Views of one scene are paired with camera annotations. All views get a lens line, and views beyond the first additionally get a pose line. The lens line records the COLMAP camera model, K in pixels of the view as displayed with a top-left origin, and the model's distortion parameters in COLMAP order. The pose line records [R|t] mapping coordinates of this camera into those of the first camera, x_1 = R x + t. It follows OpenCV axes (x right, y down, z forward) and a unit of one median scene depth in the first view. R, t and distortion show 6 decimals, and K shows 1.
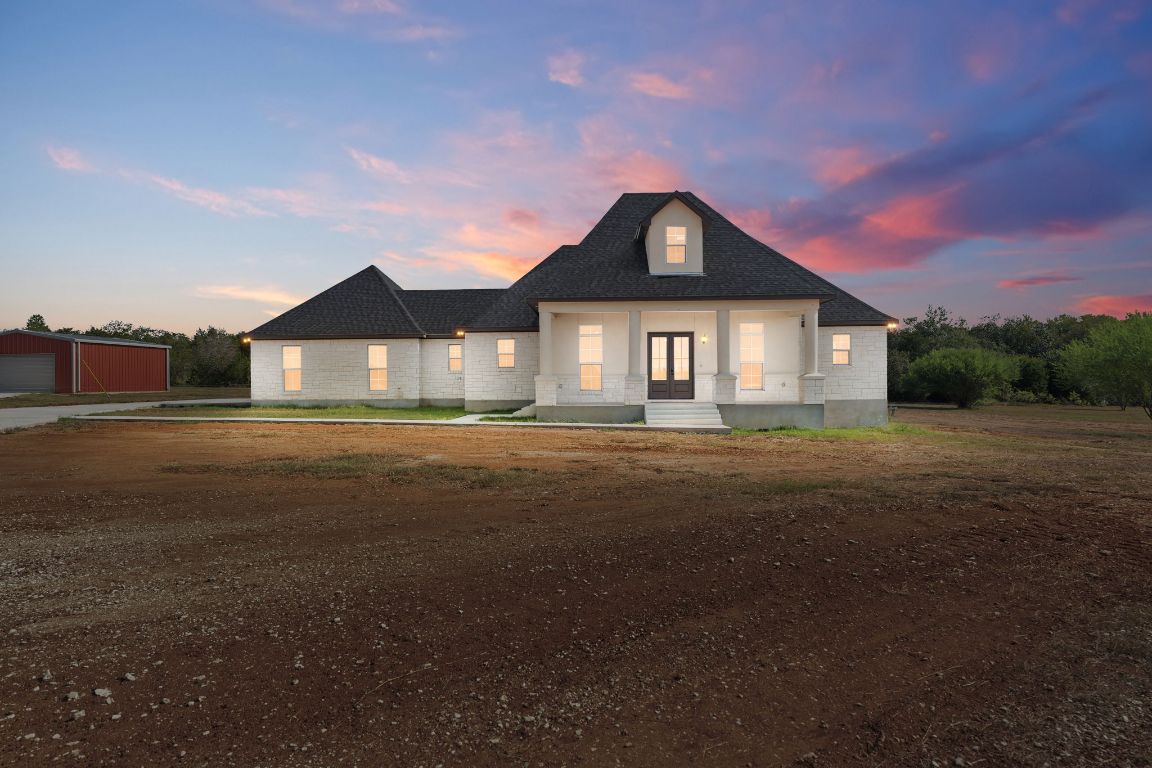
lens RADIAL K [[730.0, 0, 576.0], [0, 730.0, 384.0], [0, 0, 1]] dist [-0.001033, -0.000910]
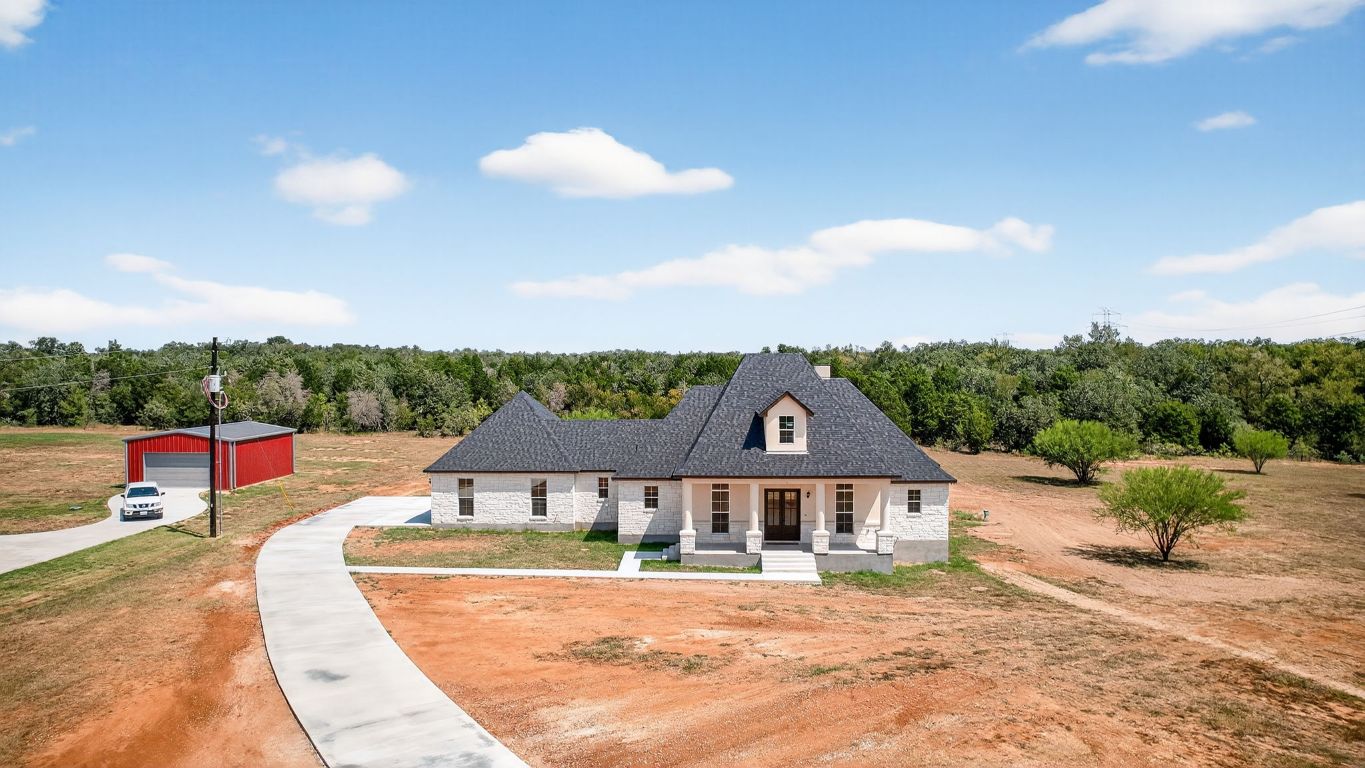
lens RADIAL K [[1084.6, 0, 682.5], [0, 1084.6, 384.0], [0, 0, 1]] dist [-0.058364, -0.003784]
pose [[0.999895, 0.001164, 0.014448, -0.062504], [-0.001978, 0.998403, 0.056454, -0.304063], [-0.014359, -0.056476, 0.998301, -0.750798]]
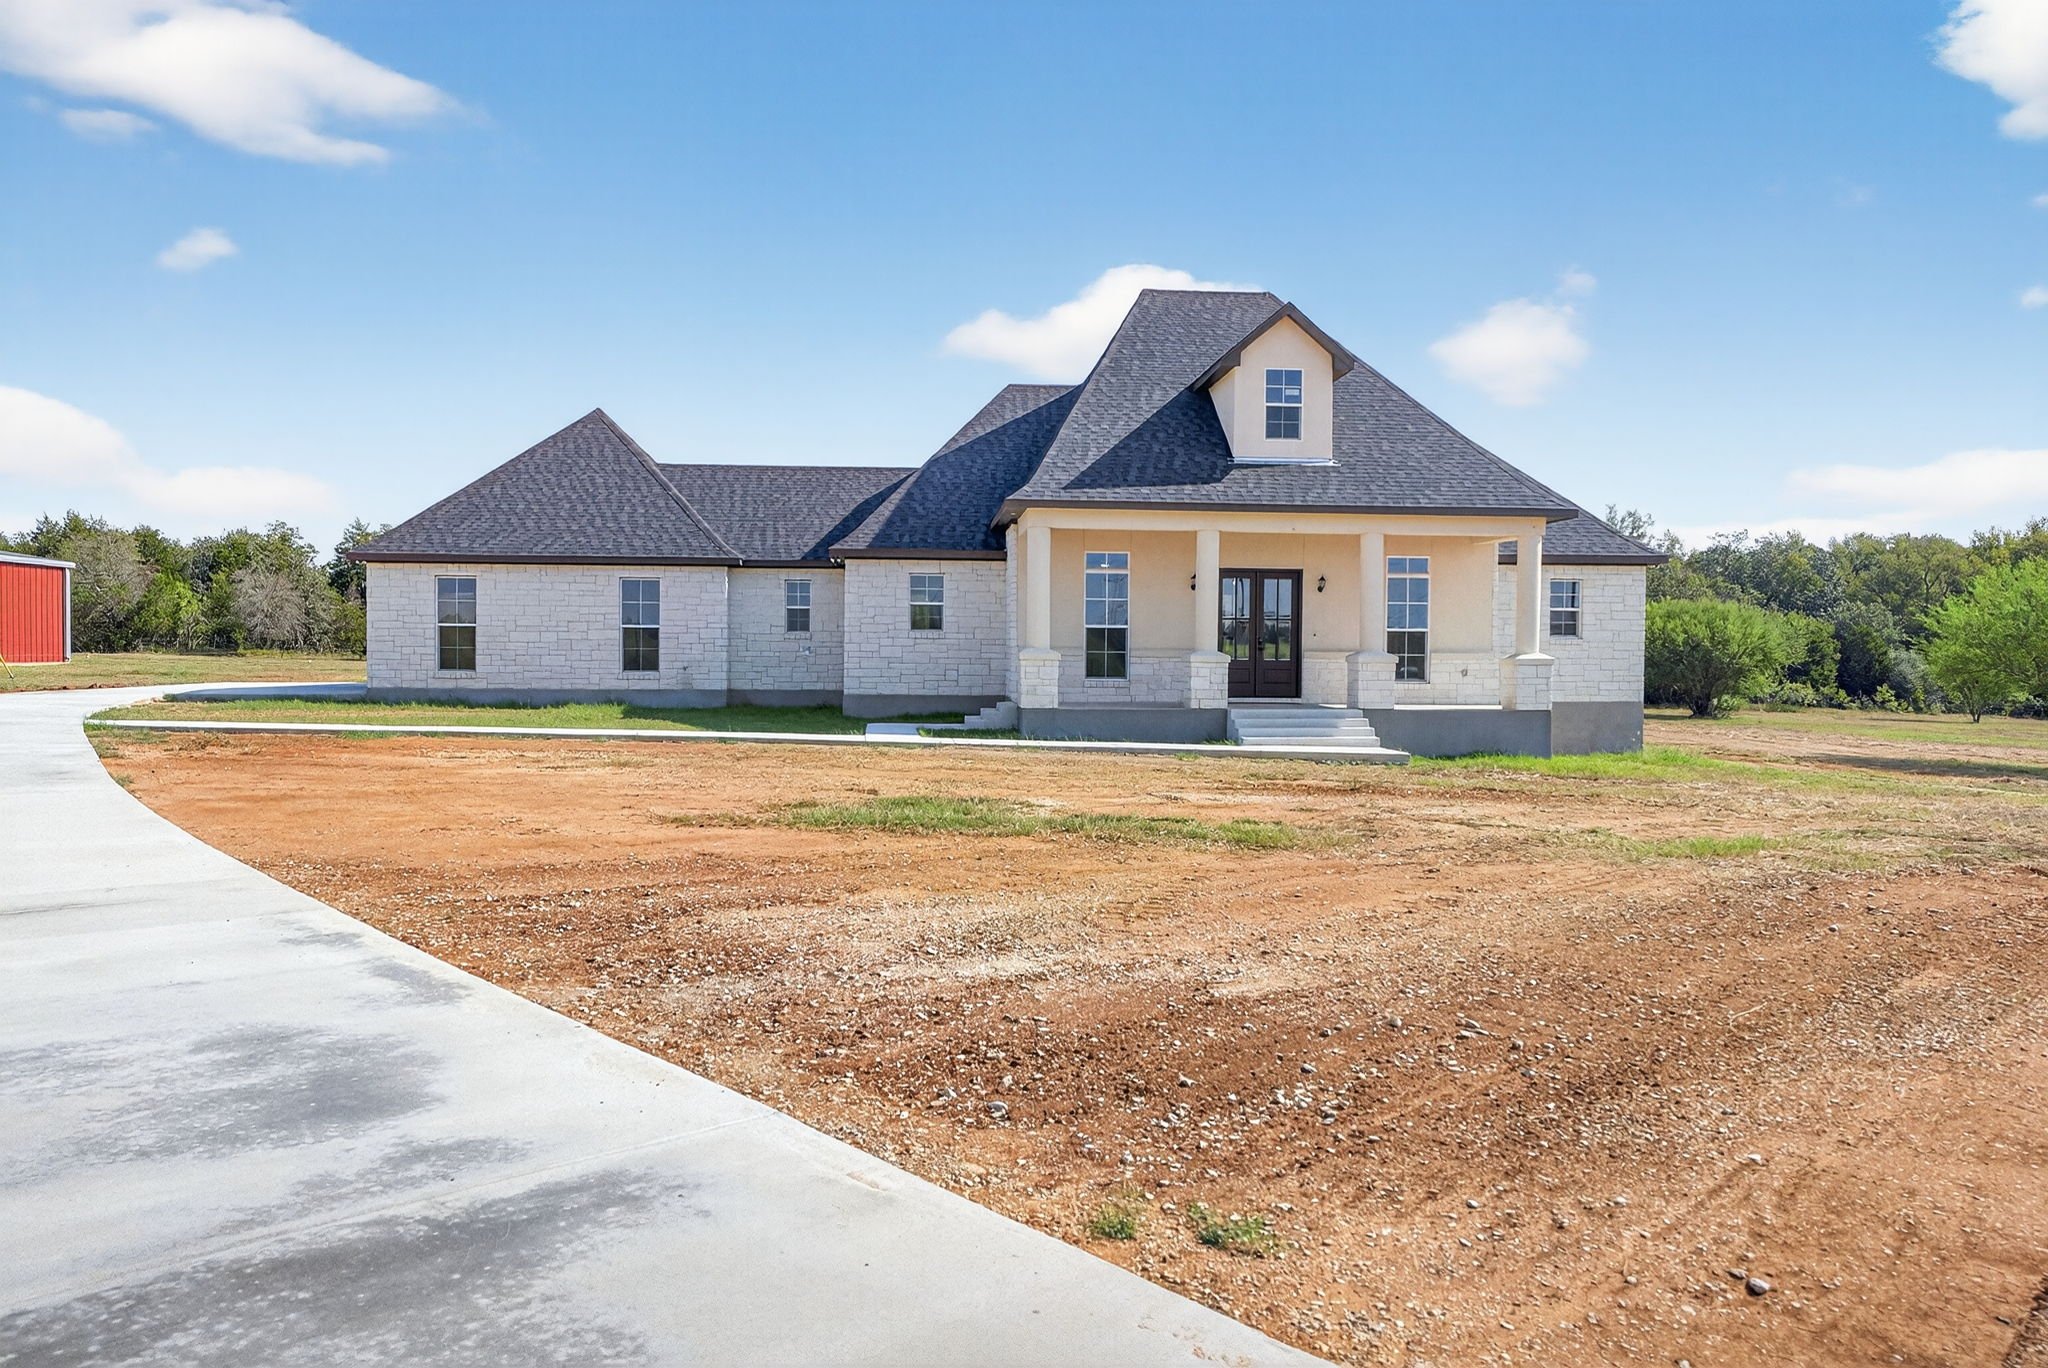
lens RADIAL K [[1614.0, 0, 1024.0], [0, 1614.0, 684.0], [0, 0, 1]] dist [-0.007794, 0.003739]
pose [[0.990908, 0.012024, 0.134001, -0.159836], [-0.014696, 0.999712, 0.018962, -0.006856], [-0.133735, -0.020759, 0.990800, -0.104733]]
